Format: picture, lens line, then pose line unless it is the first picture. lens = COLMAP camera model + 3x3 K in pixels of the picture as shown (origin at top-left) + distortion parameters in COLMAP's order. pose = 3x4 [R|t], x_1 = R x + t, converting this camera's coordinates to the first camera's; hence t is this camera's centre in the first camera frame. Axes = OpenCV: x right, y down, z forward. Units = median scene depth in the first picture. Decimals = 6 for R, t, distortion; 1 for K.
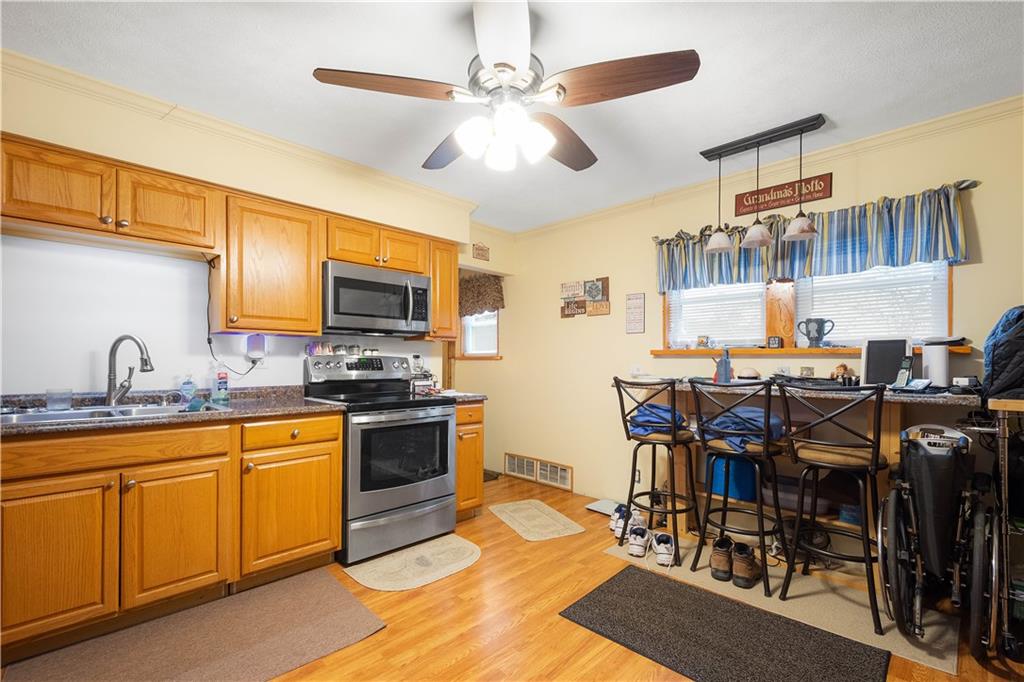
lens RADIAL K [[447.5, 0, 510.3], [0, 447.5, 360.2], [0, 0, 1]] dist [0.001991, 0.000047]
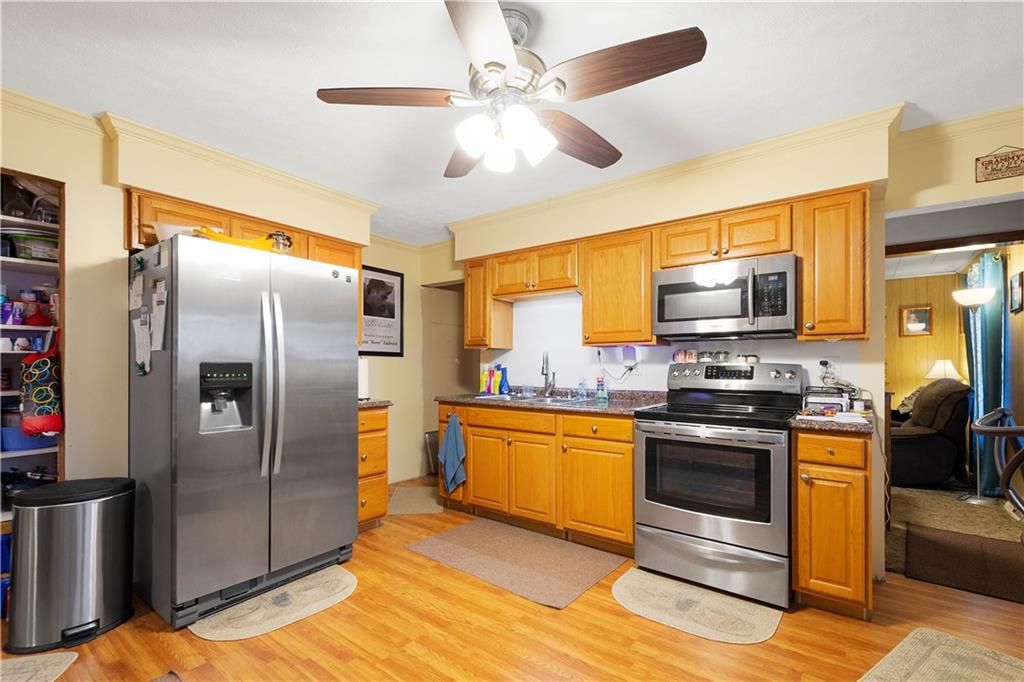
lens RADIAL K [[452.5, 0, 510.9], [0, 452.5, 366.7], [0, 0, 1]] dist [-0.000589, -0.000179]
pose [[0.136185, -0.003164, -0.990678, 0.614563], [-0.001349, 0.999993, -0.003379, 0.001816], [0.990682, 0.001797, 0.136180, 0.555045]]
